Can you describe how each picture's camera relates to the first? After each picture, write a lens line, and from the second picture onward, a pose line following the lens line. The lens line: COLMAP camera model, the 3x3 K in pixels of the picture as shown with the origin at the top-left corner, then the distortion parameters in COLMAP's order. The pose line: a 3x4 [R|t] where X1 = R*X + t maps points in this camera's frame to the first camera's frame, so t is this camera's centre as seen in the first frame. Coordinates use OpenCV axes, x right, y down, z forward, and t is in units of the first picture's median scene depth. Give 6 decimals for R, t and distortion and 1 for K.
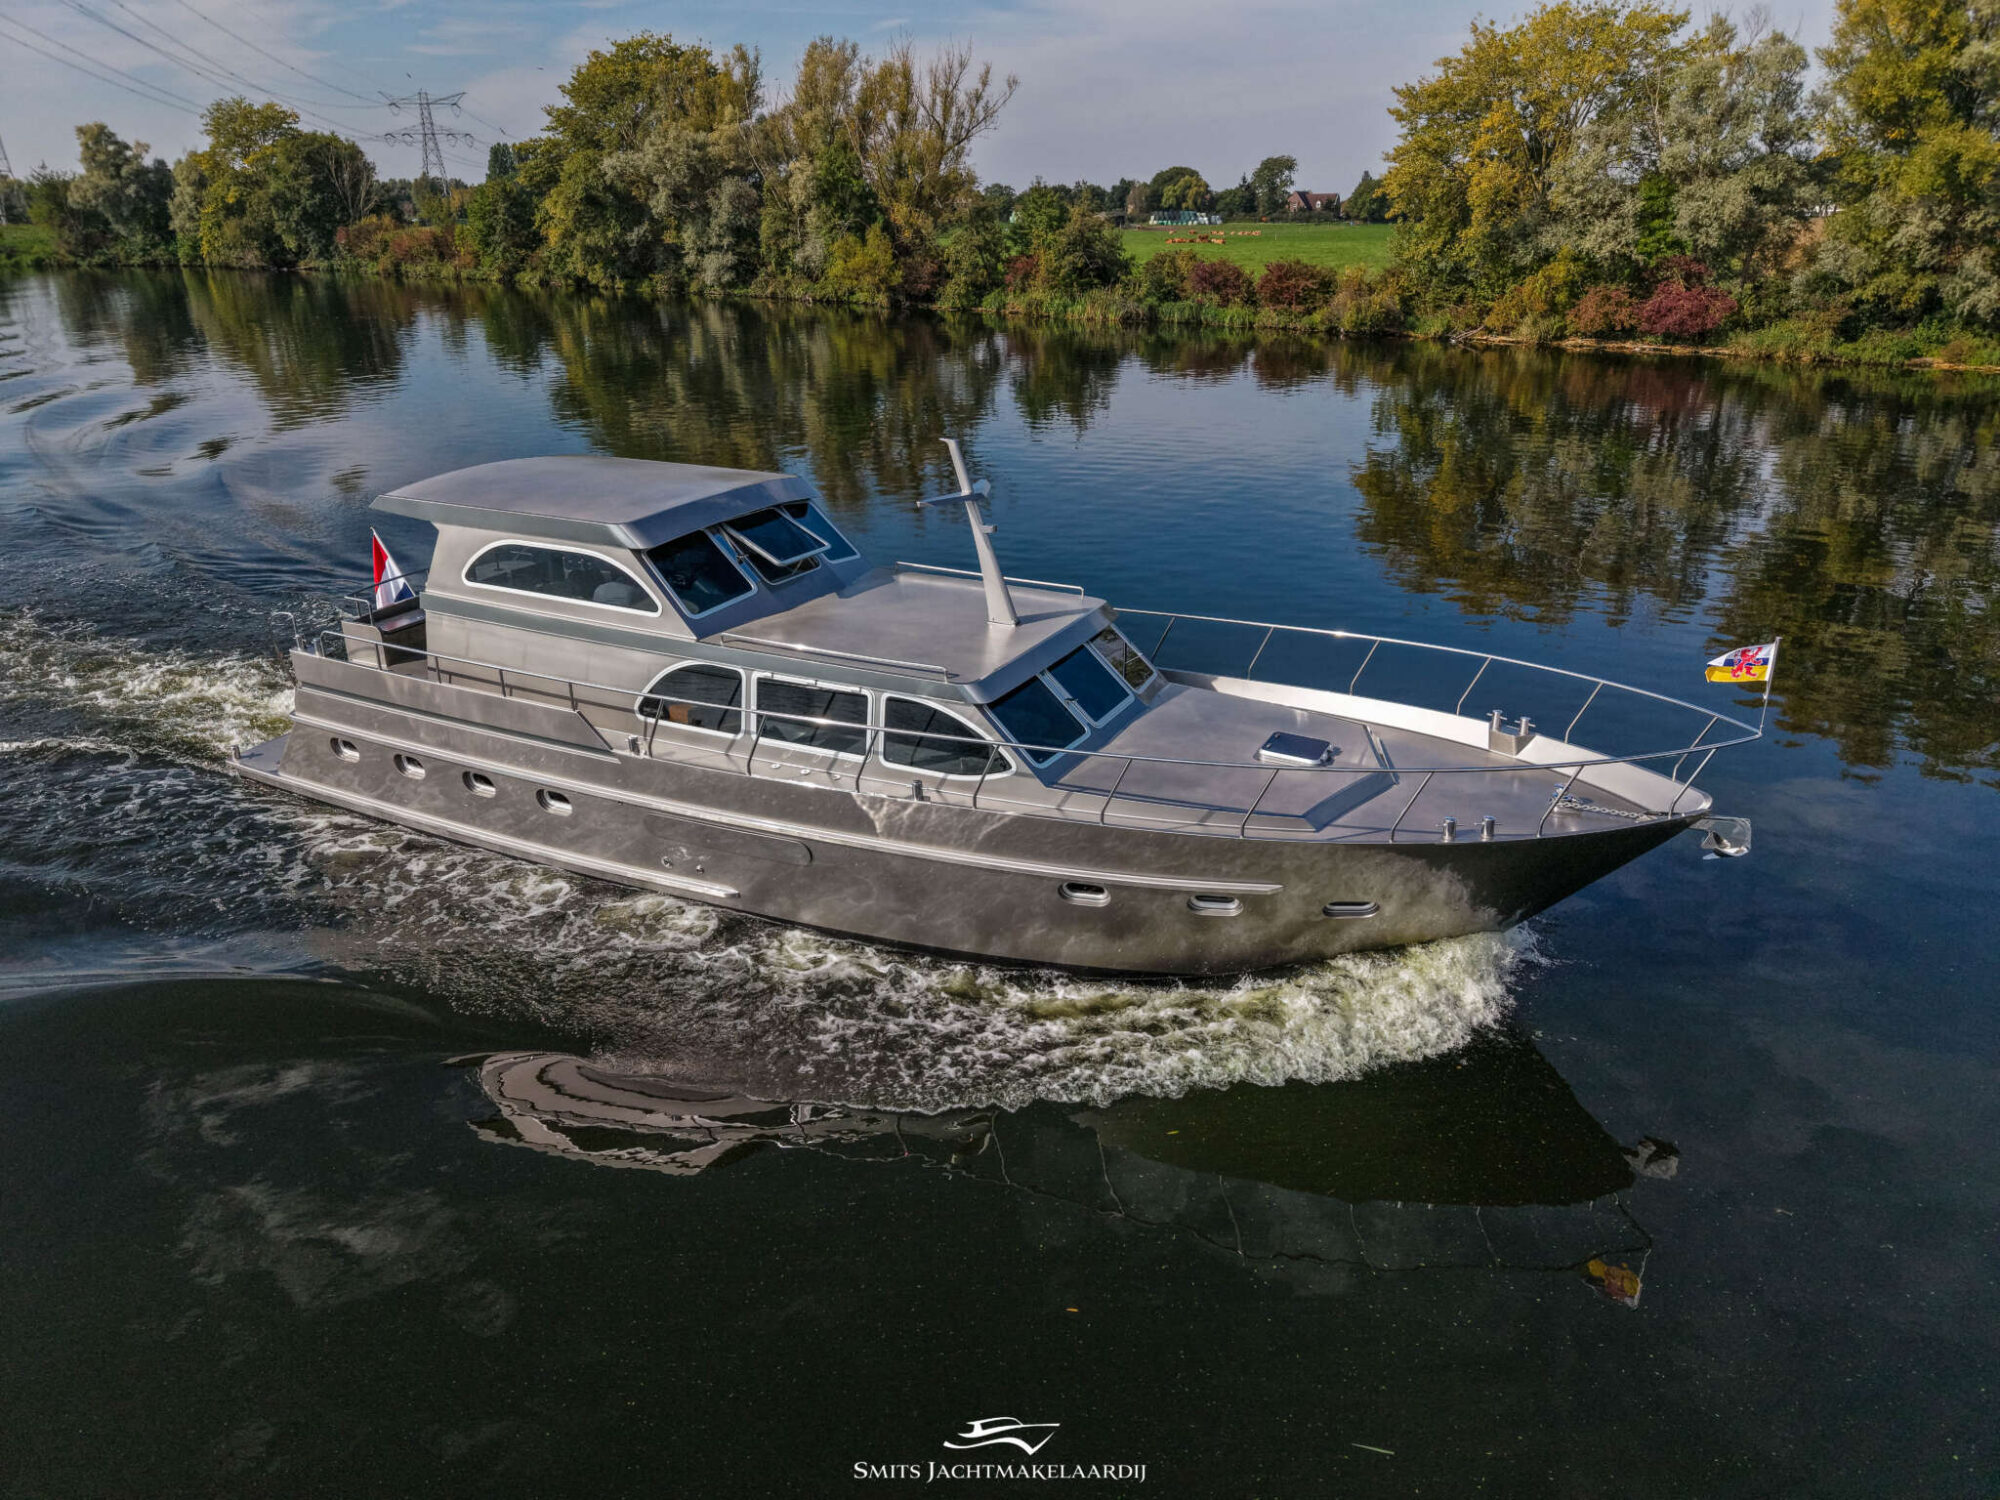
lens RADIAL K [[1419.6, 0, 1000.0], [0, 1419.6, 750.0], [0, 0, 1]] dist [0.000600, 0.000666]
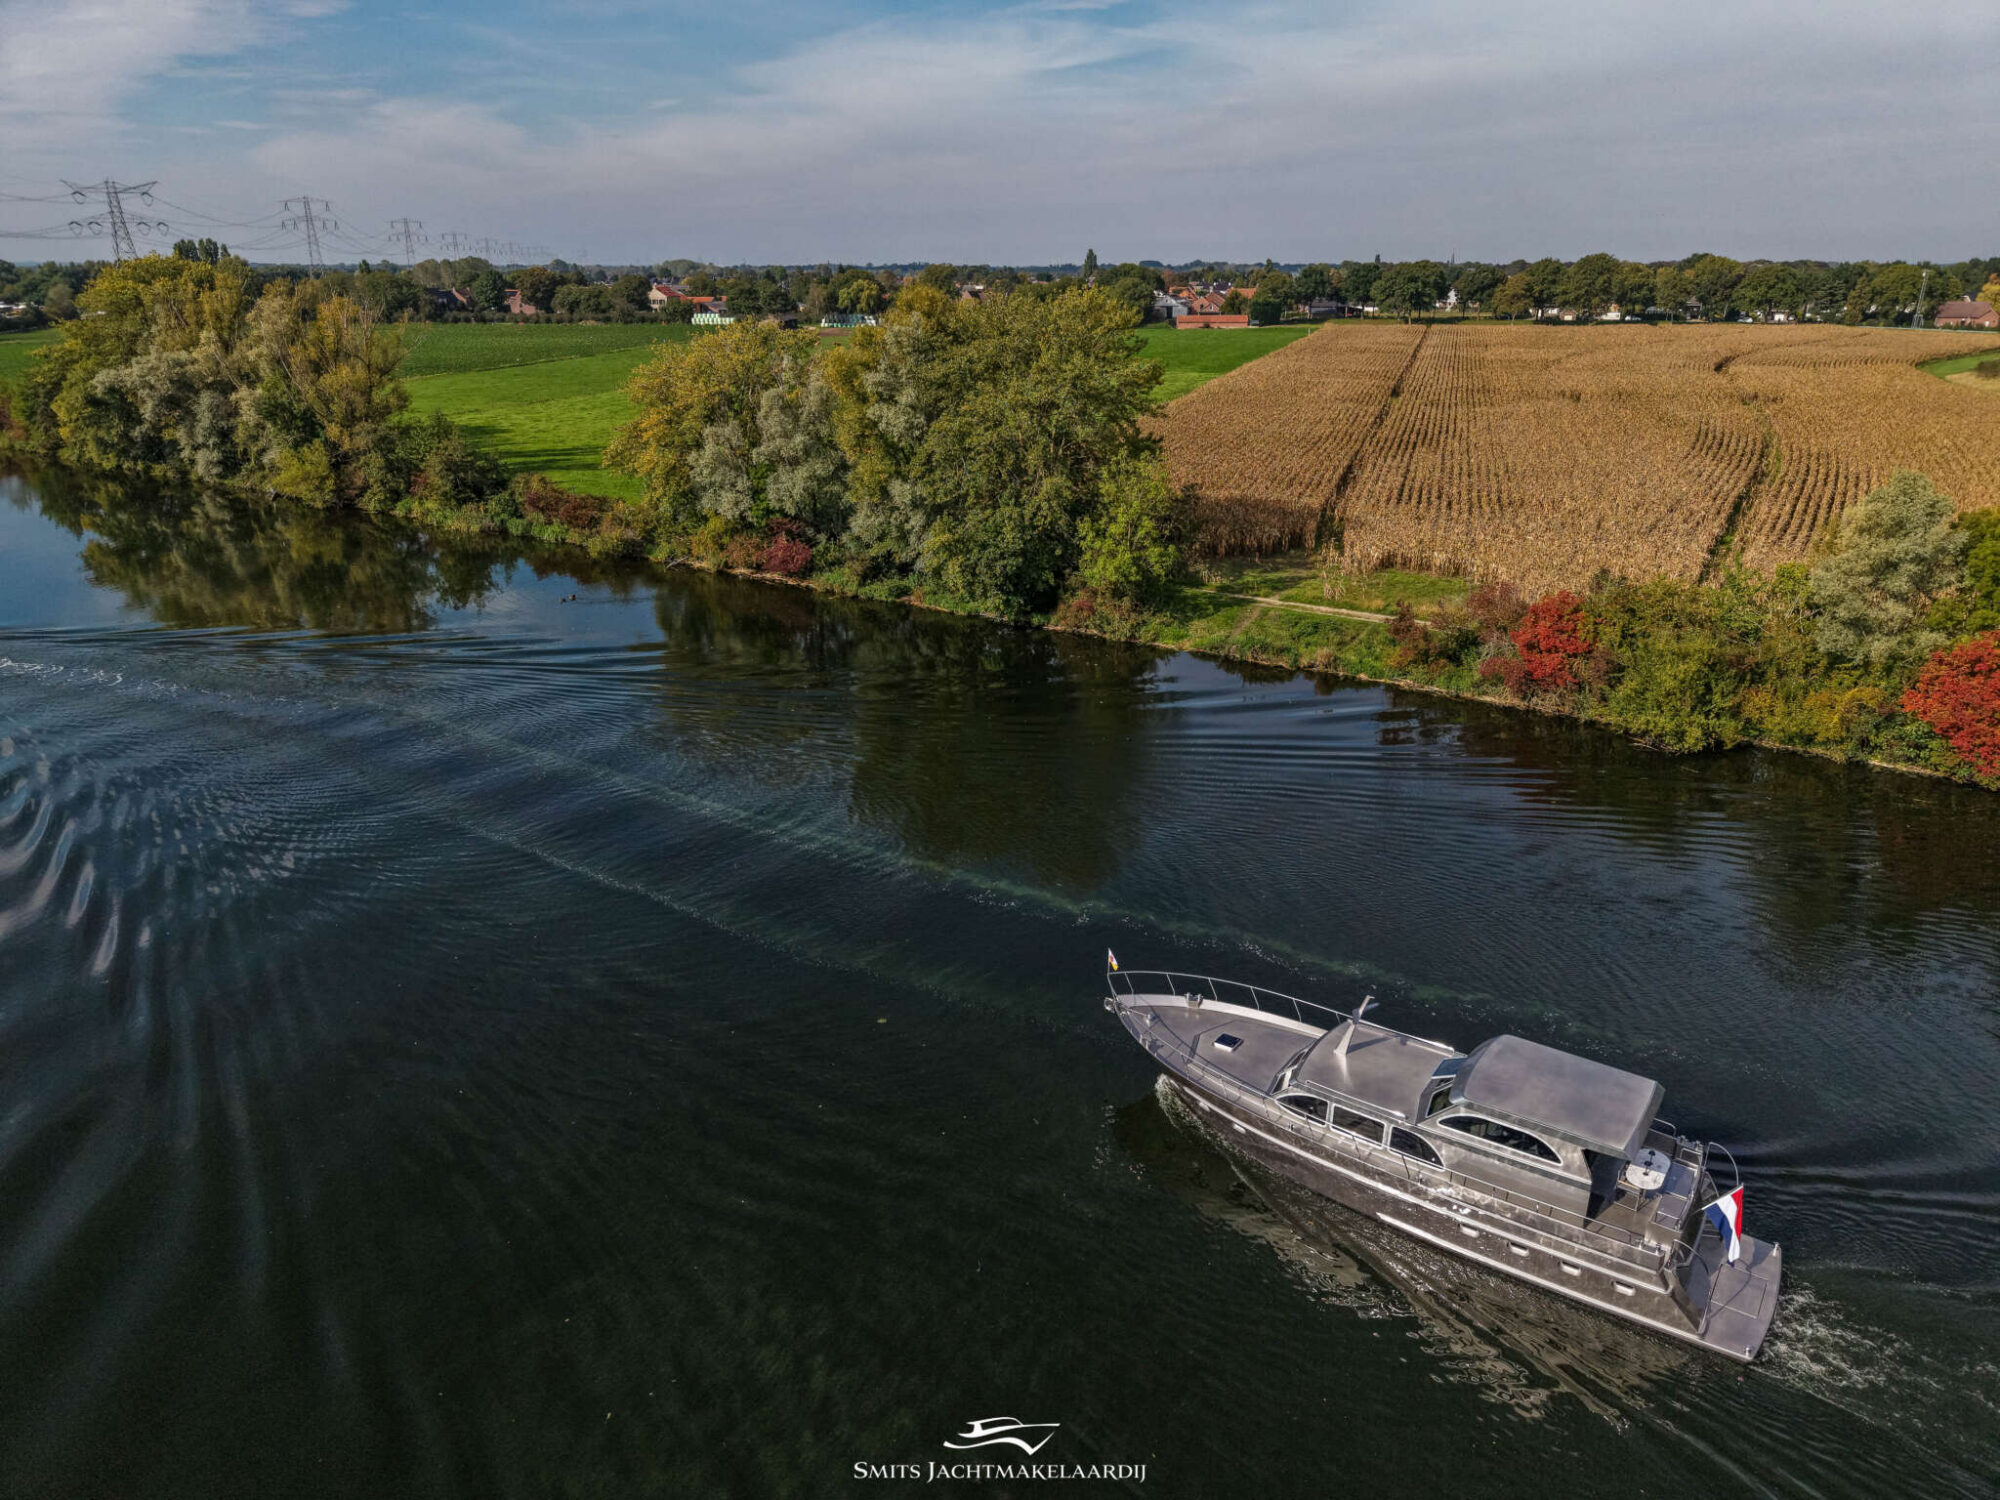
lens RADIAL K [[1426.5, 0, 1000.0], [0, 1426.5, 750.0], [0, 0, 1]] dist [0.074326, -0.067980]
pose [[0.992687, -0.040319, 0.113786, 0.249160], [0.043786, 0.998645, -0.028131, -0.030186], [-0.112498, 0.032907, 0.993107, -0.214646]]
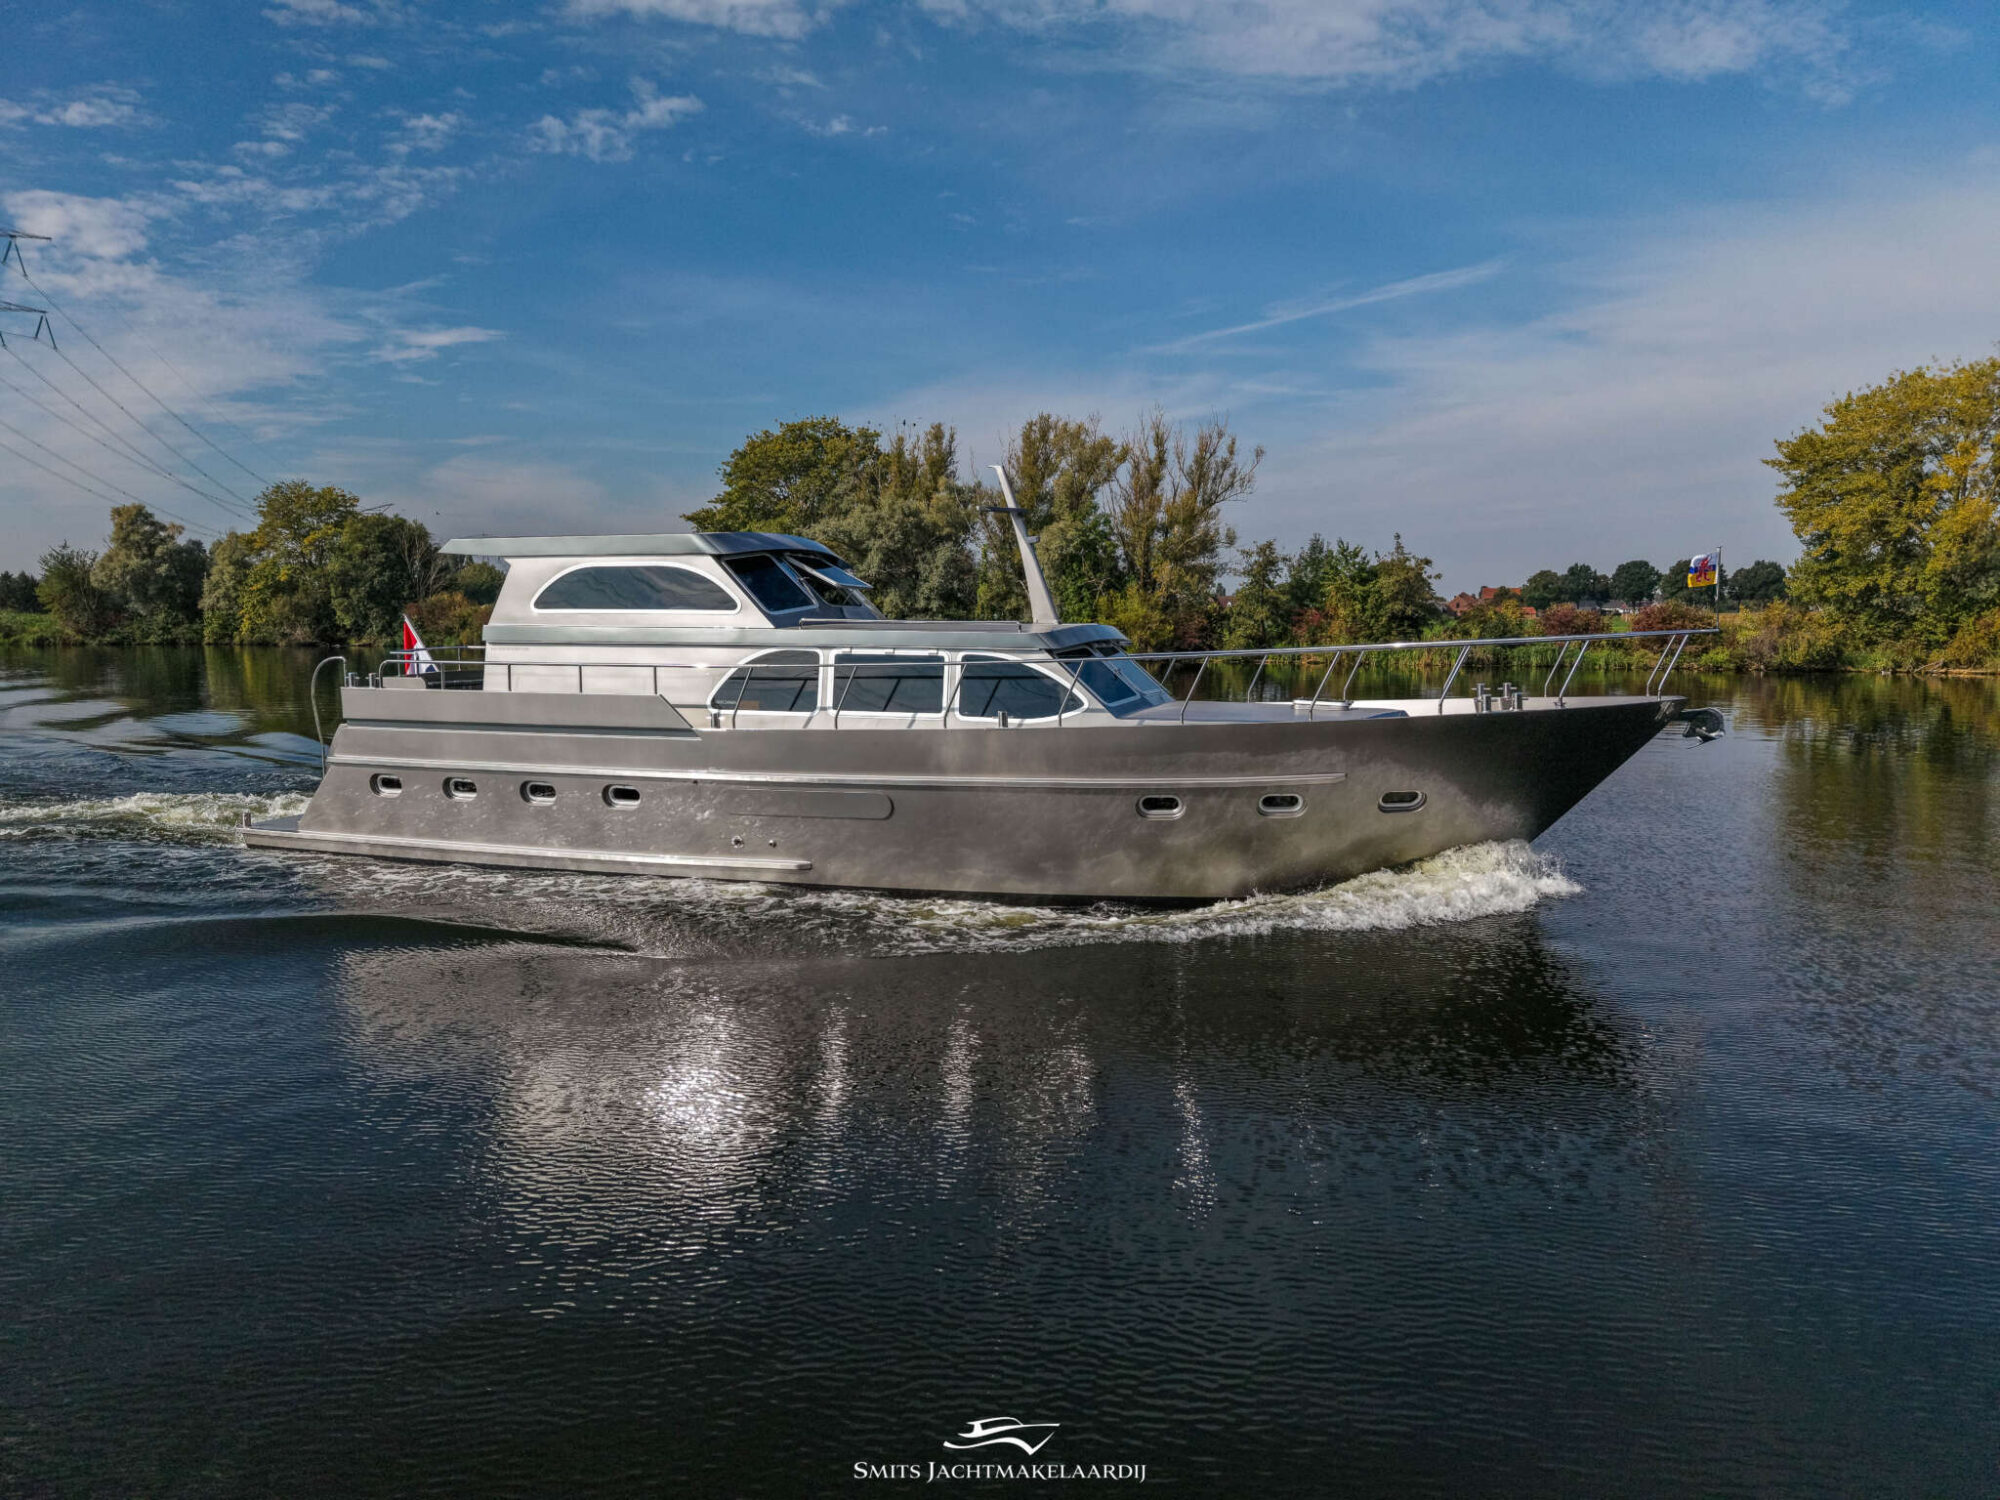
lens RADIAL K [[1426.5, 0, 1000.0], [0, 1426.5, 750.0], [0, 0, 1]] dist [0.074326, -0.067980]
pose [[0.996075, -0.010290, 0.087911, -0.188409], [0.033068, 0.964562, -0.261774, -0.000750], [-0.082102, 0.263654, 0.961117, 0.058726]]
